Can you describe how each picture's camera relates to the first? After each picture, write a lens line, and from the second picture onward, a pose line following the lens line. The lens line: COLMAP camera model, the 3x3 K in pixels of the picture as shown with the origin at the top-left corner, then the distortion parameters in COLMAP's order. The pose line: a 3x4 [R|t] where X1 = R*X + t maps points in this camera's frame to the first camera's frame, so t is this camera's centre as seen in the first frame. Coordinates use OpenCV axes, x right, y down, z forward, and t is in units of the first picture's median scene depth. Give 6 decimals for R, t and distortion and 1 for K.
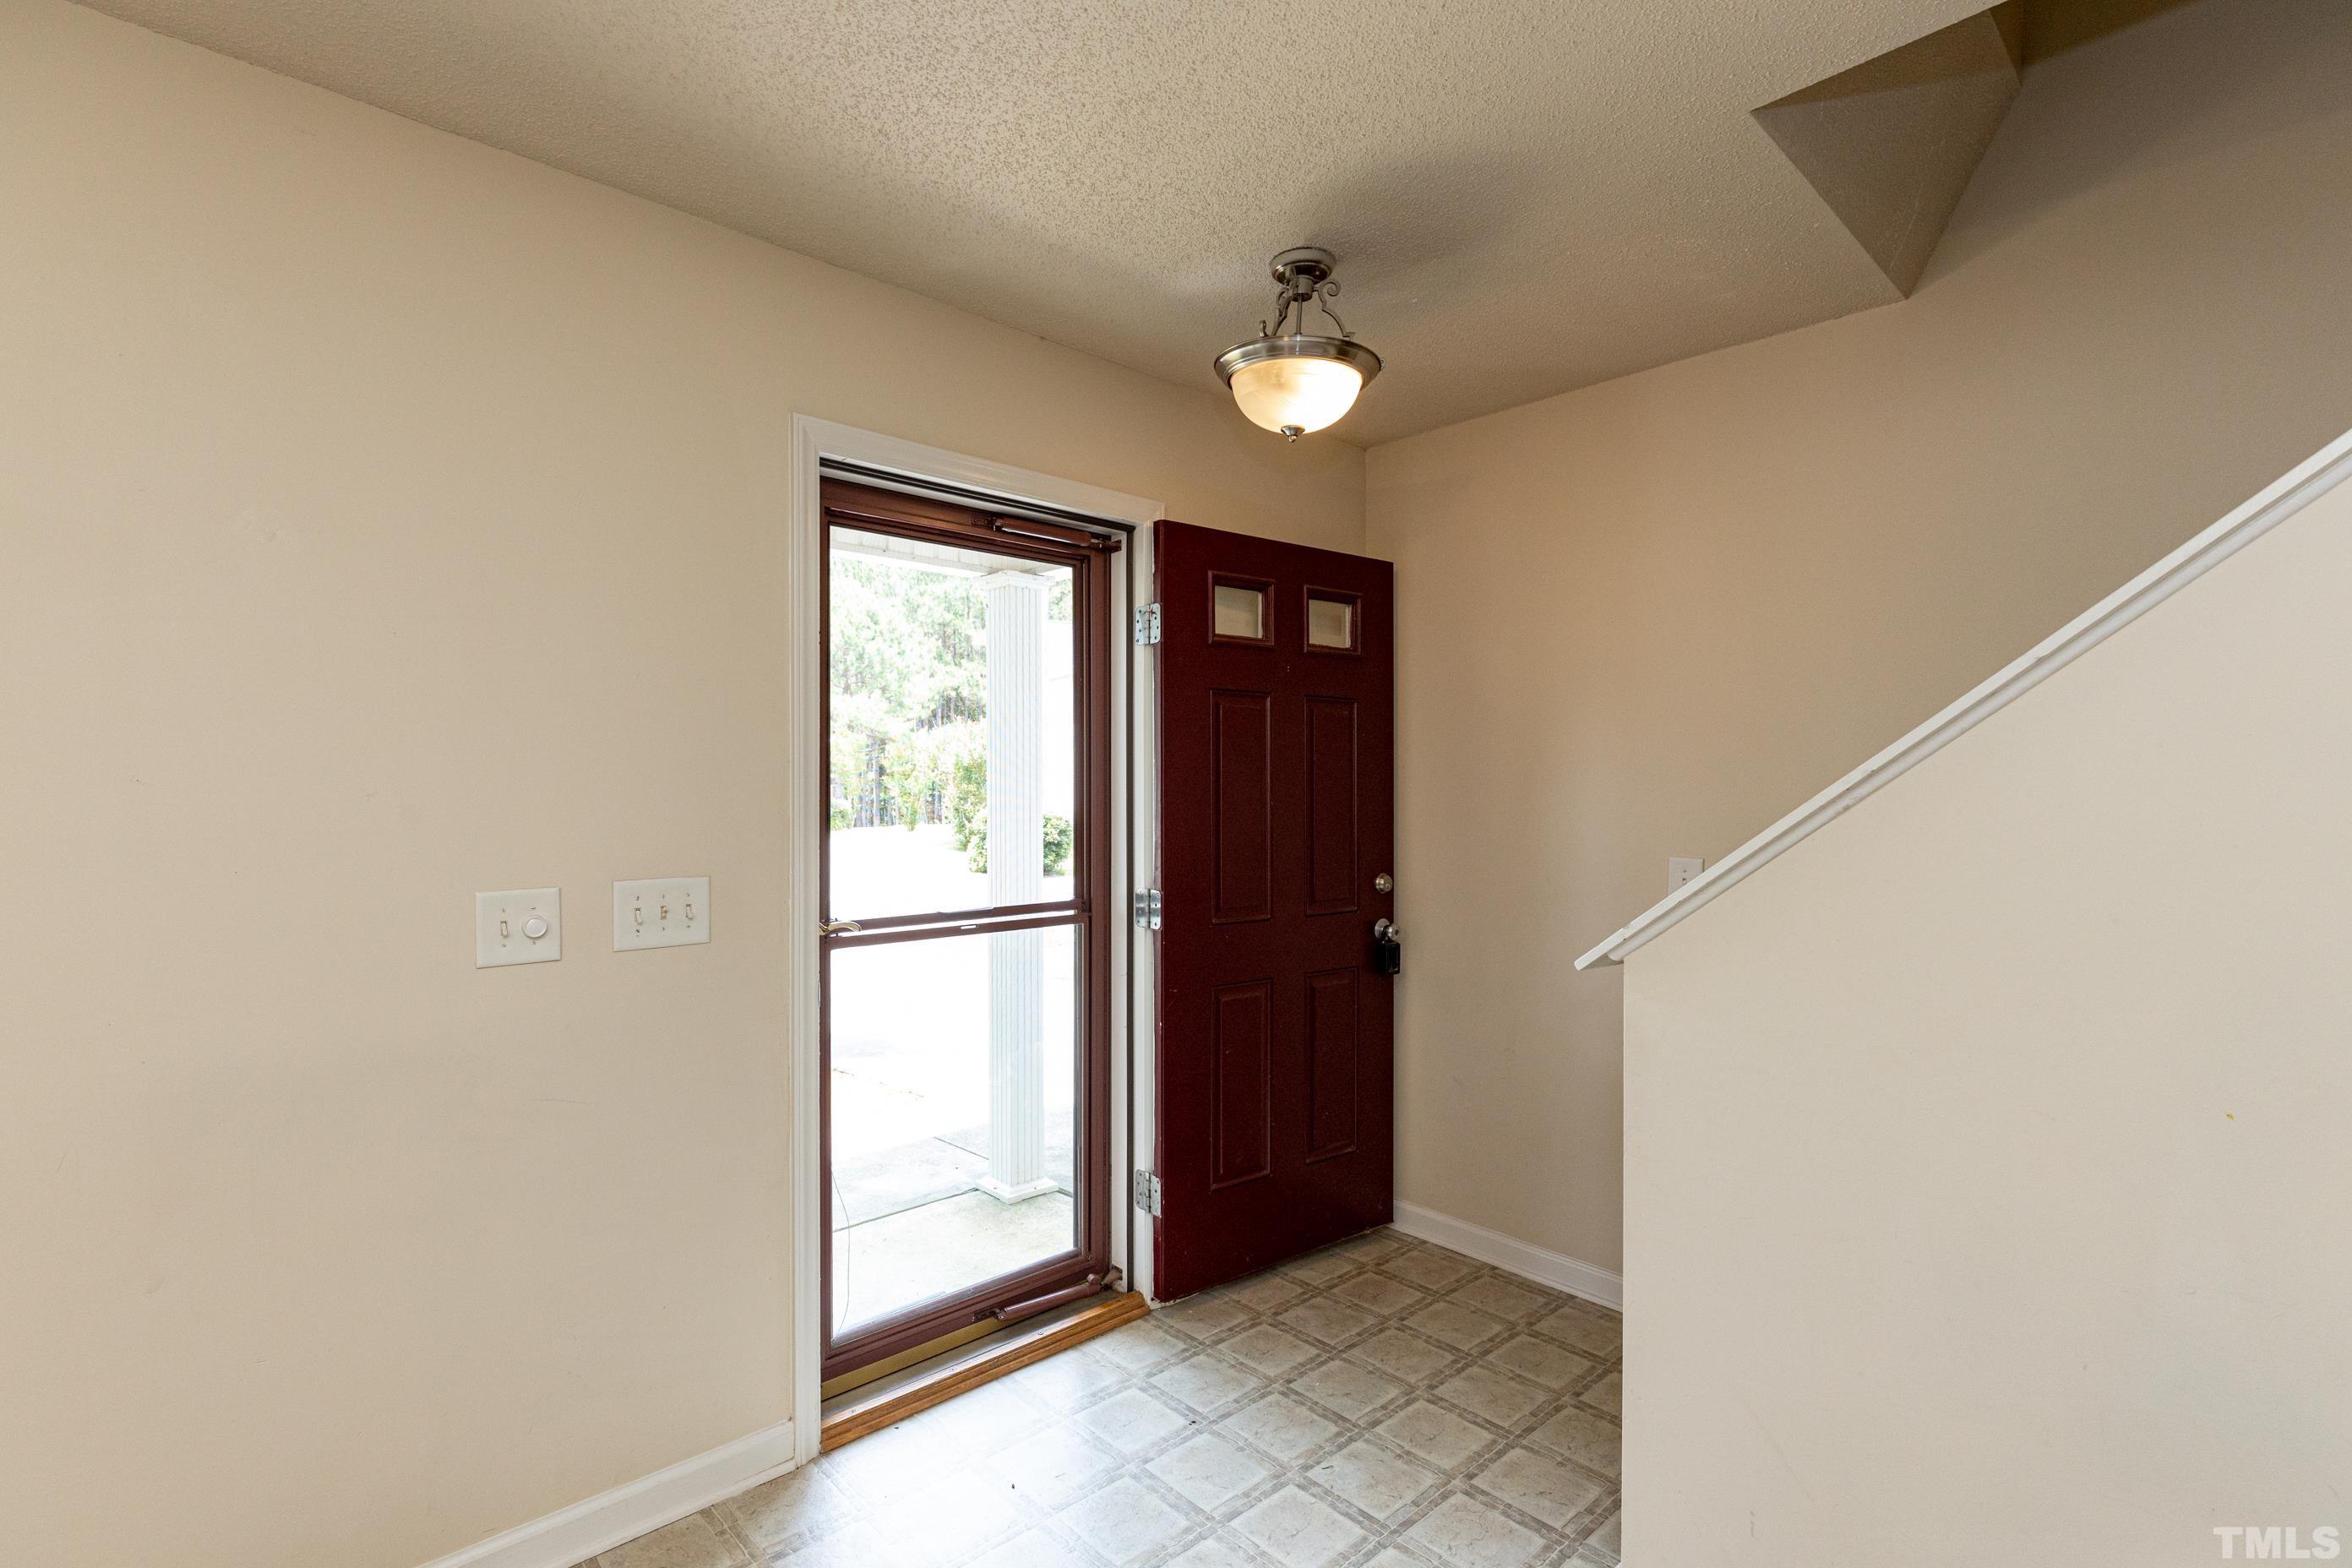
lens RADIAL K [[1054.1, 0, 1103.8], [0, 1054.1, 797.3], [0, 0, 1]] dist [0.003481, 0.000259]
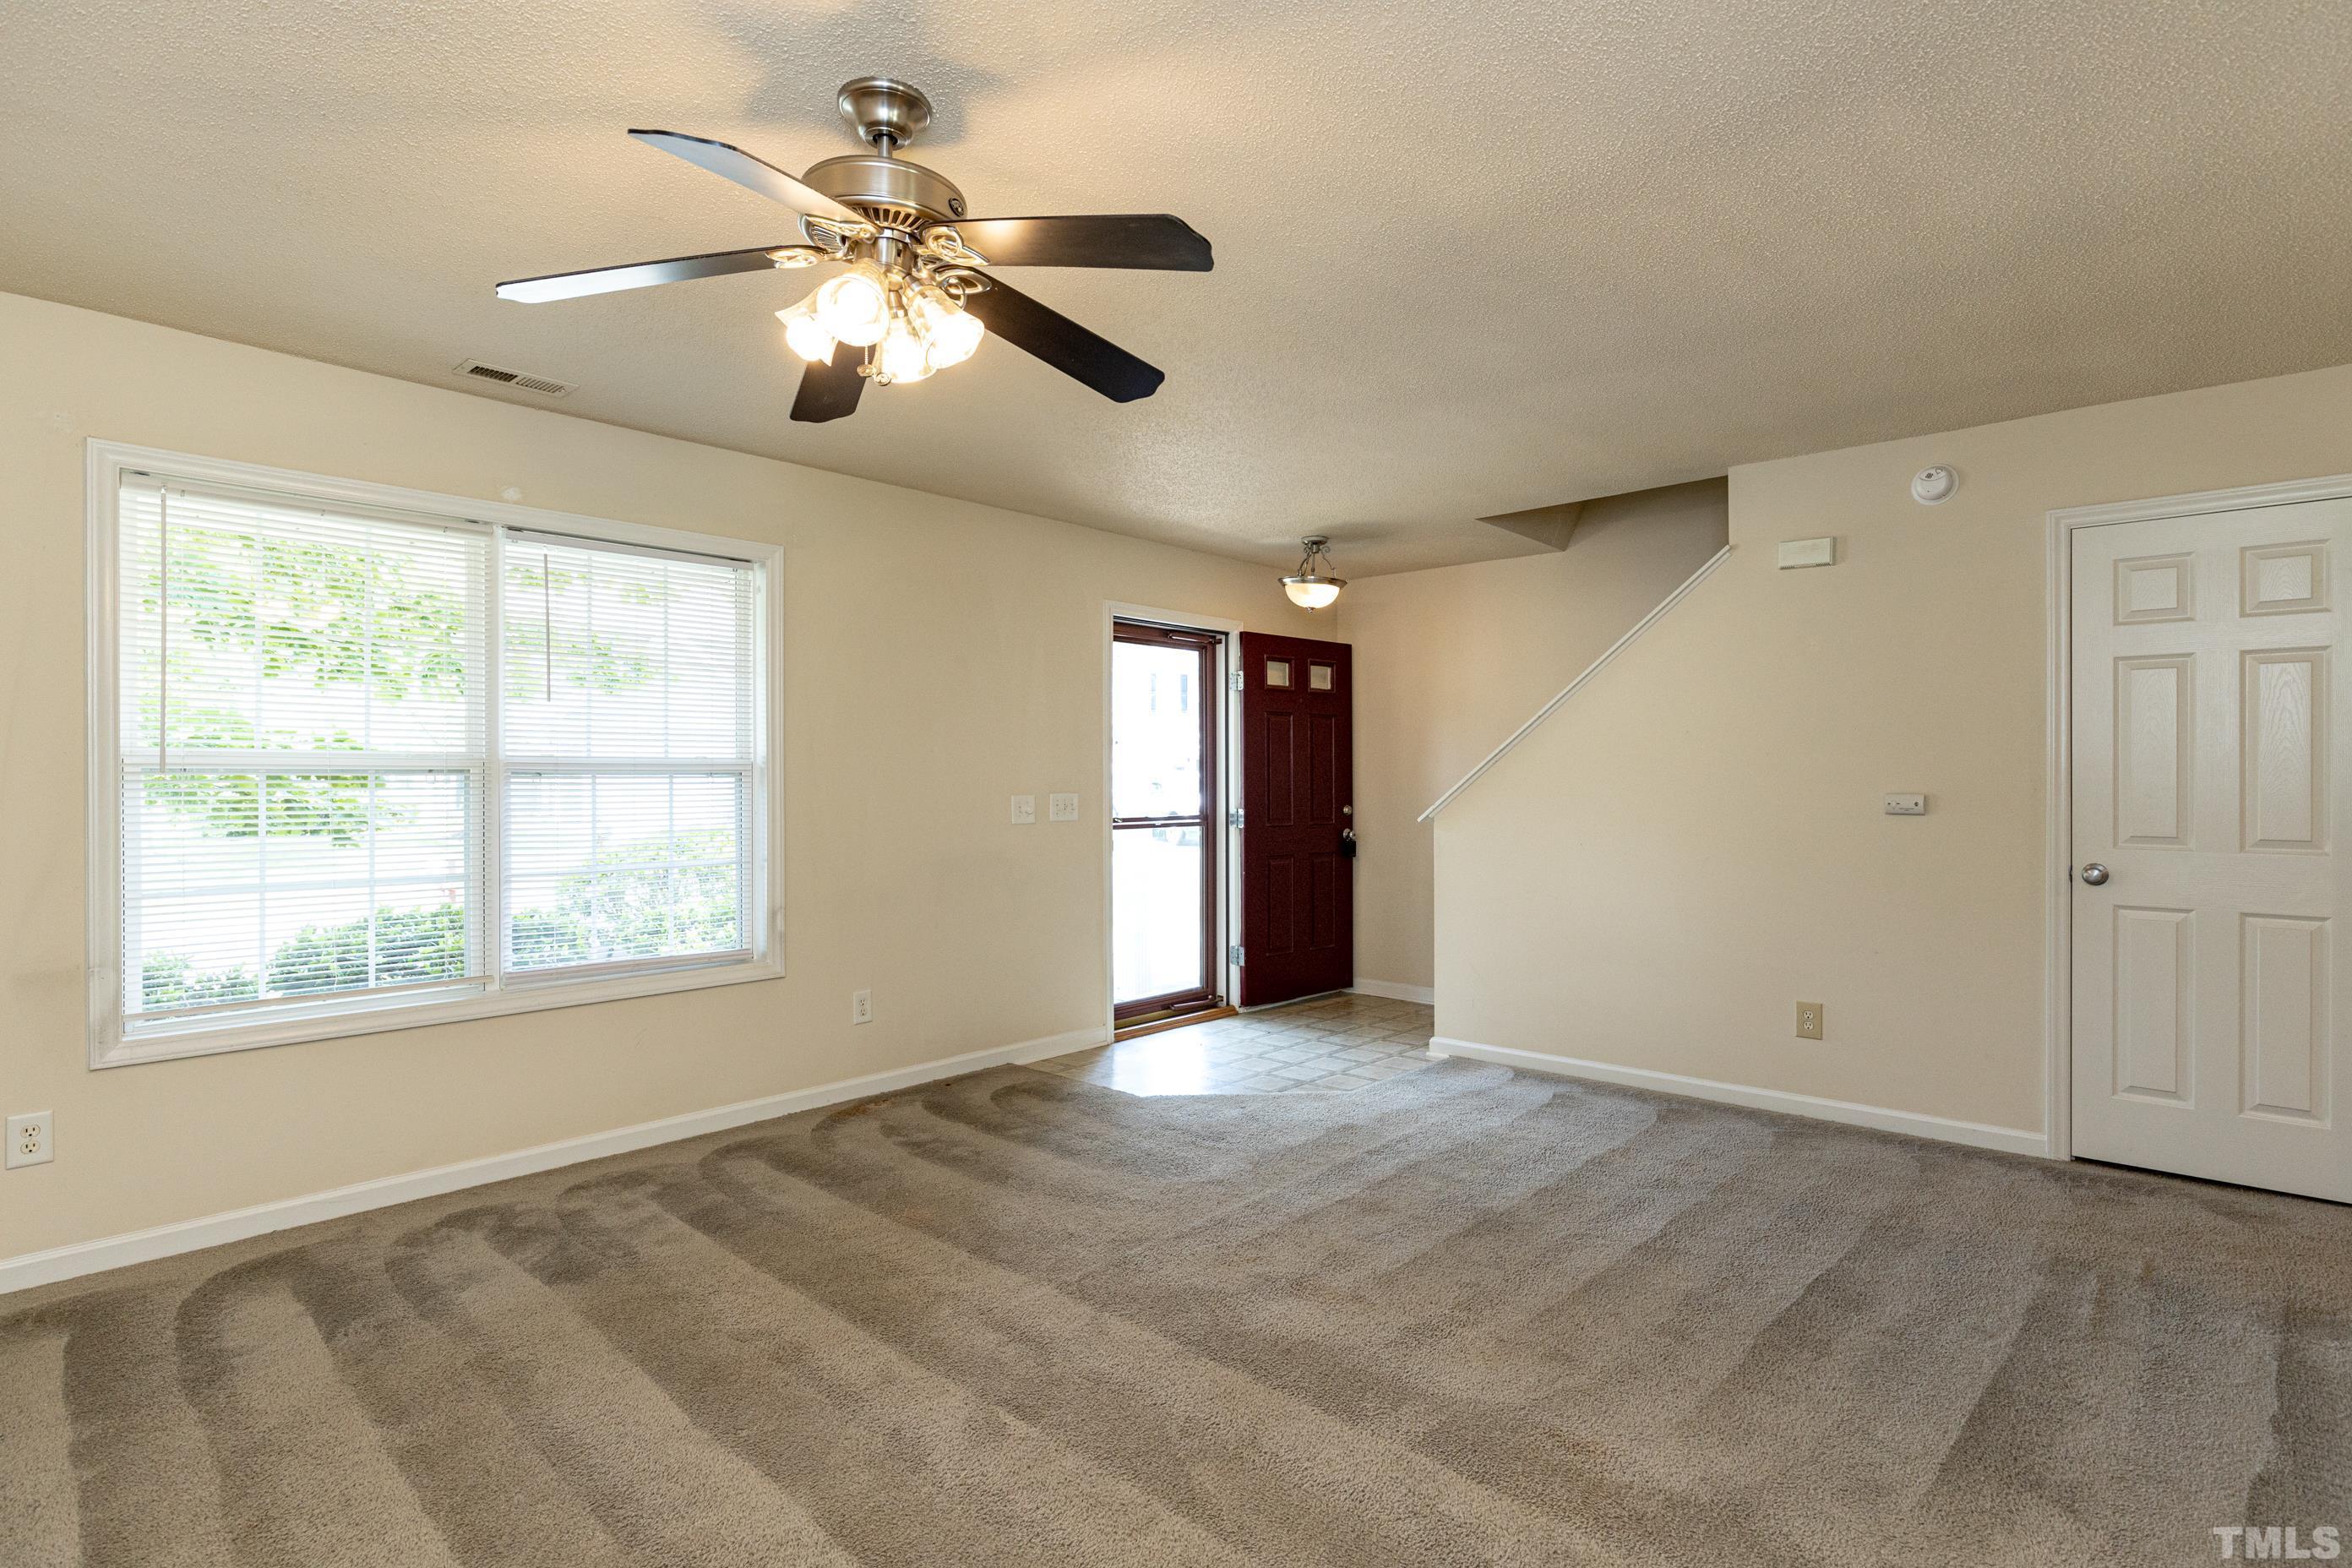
lens RADIAL K [[1187.2, 0, 1174.4], [0, 1187.2, 784.1], [0, 0, 1]] dist [0.000521, -0.000164]
pose [[0.992812, -0.003158, 0.119643, -0.353715], [0.003895, 0.999975, -0.005921, 0.052499], [-0.119621, 0.006345, 0.992799, -1.281716]]
